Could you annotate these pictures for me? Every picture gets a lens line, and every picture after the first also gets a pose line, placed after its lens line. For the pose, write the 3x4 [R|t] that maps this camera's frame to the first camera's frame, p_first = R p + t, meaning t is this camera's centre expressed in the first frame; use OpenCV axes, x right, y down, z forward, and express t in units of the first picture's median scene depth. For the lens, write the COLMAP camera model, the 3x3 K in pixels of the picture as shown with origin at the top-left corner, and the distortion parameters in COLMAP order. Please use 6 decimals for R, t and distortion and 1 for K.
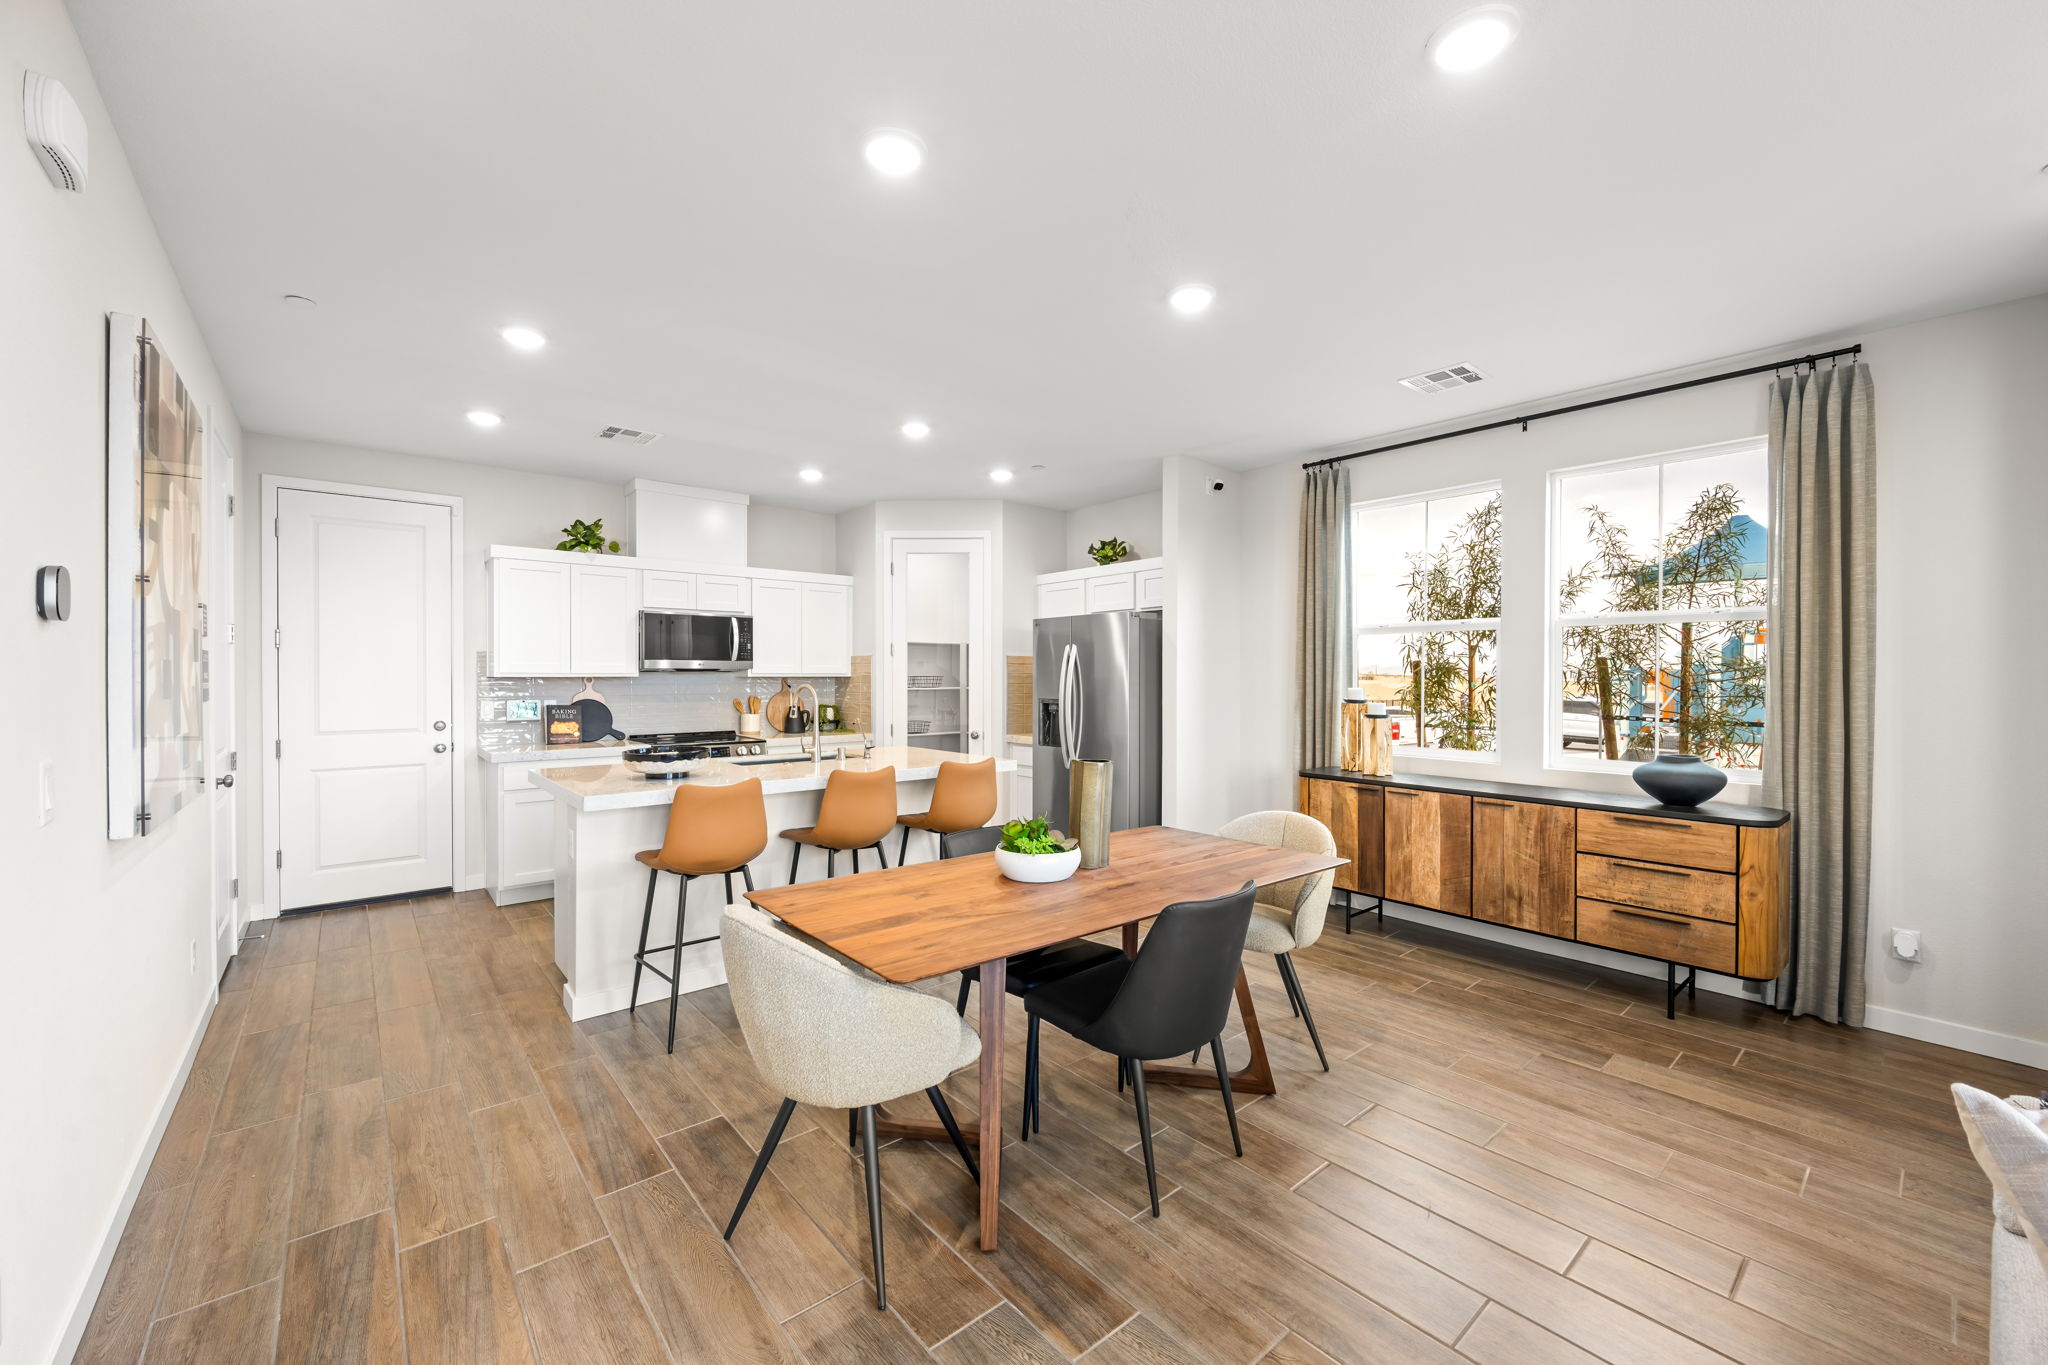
lens RADIAL K [[806.3, 0, 1020.6], [0, 806.3, 686.0], [0, 0, 1]] dist [-0.001630, 0.000255]
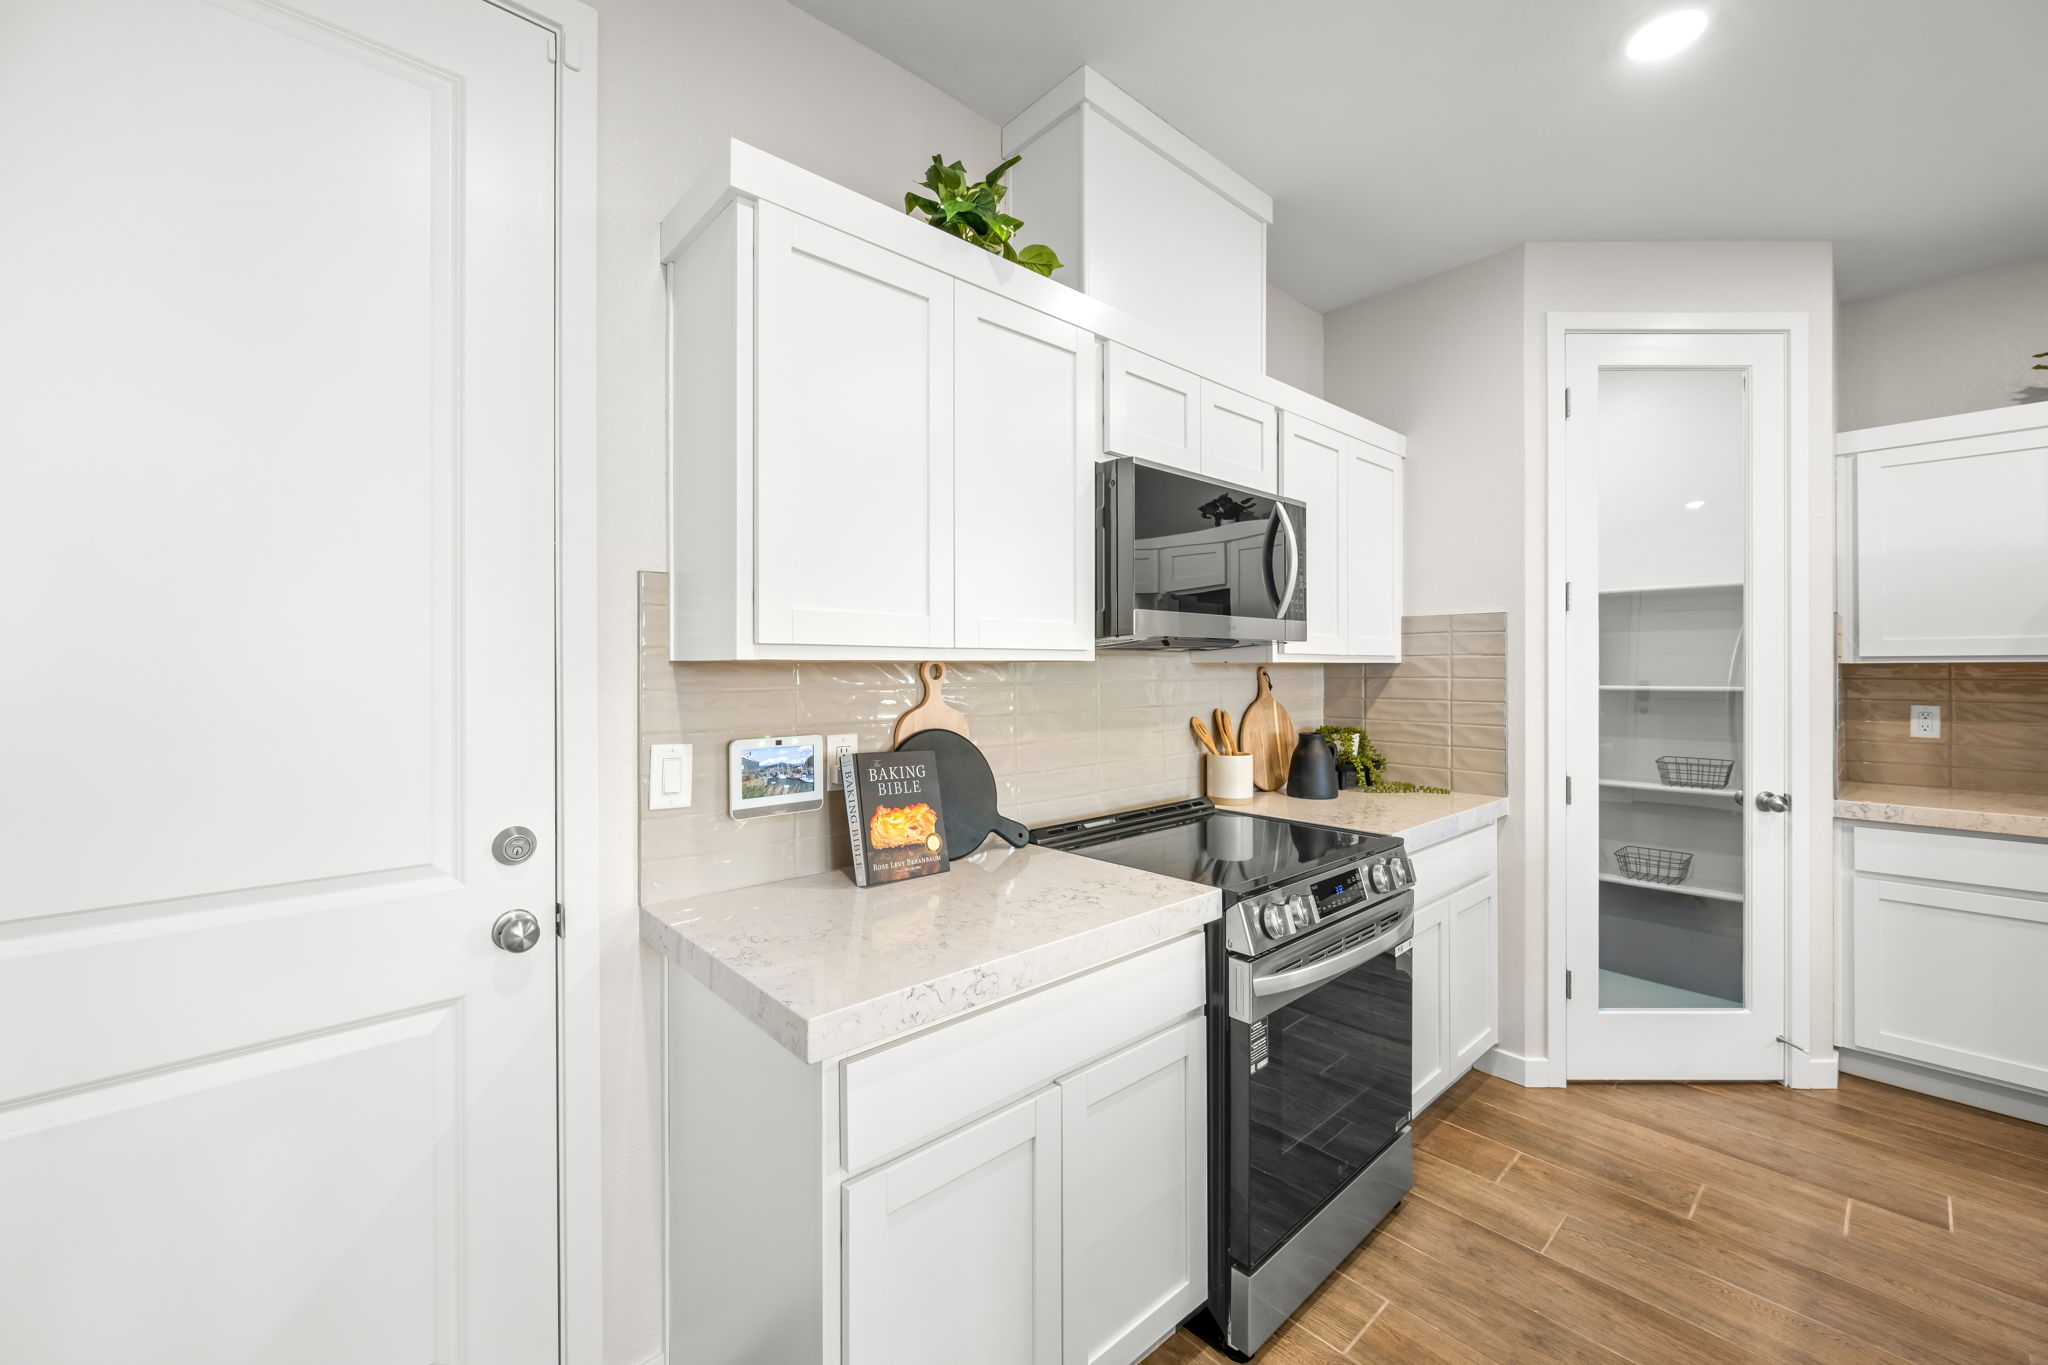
lens RADIAL K [[881.2, 0, 1033.2], [0, 881.2, 675.8], [0, 0, 1]] dist [-0.000784, 0.018427]
pose [[0.996207, 0.000954, 0.087009, -0.508587], [-0.000692, 0.999995, -0.003046, -0.004081], [-0.087011, 0.002974, 0.996203, 0.615246]]
